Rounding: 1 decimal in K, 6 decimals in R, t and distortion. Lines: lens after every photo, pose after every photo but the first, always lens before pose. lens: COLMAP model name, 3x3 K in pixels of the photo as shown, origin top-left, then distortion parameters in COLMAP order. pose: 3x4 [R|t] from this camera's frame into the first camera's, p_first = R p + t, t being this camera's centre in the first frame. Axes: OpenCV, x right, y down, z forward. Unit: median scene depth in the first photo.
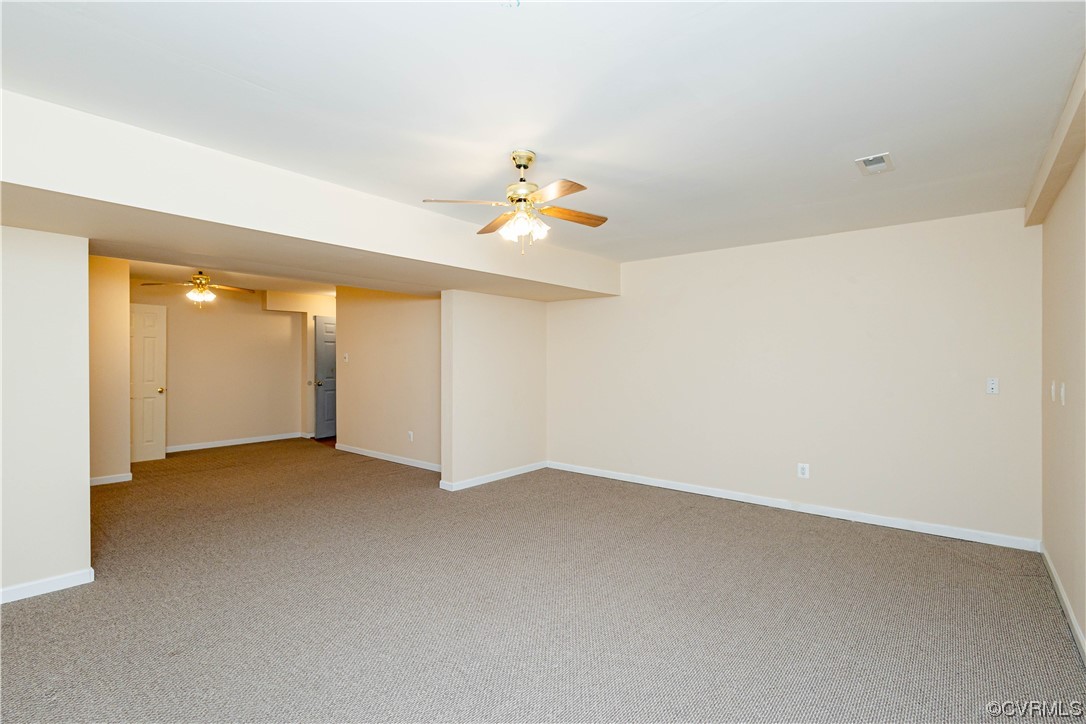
lens RADIAL K [[503.4, 0, 517.3], [0, 503.4, 372.4], [0, 0, 1]] dist [0.006444, -0.001768]
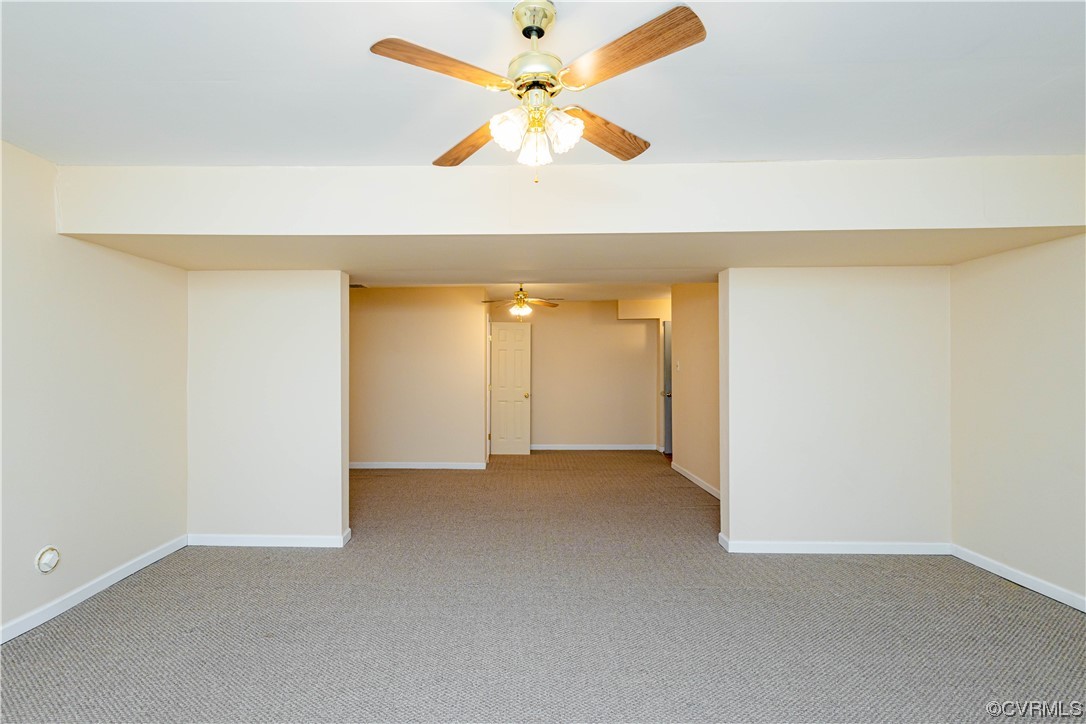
lens RADIAL K [[503.4, 0, 542.1], [0, 503.4, 363.8], [0, 0, 1]] dist [0.006444, -0.001768]
pose [[0.641622, -0.012754, -0.766915, 0.207123], [-0.016538, 0.999399, -0.030457, -0.001830], [0.766843, 0.032225, 0.641025, 0.280956]]
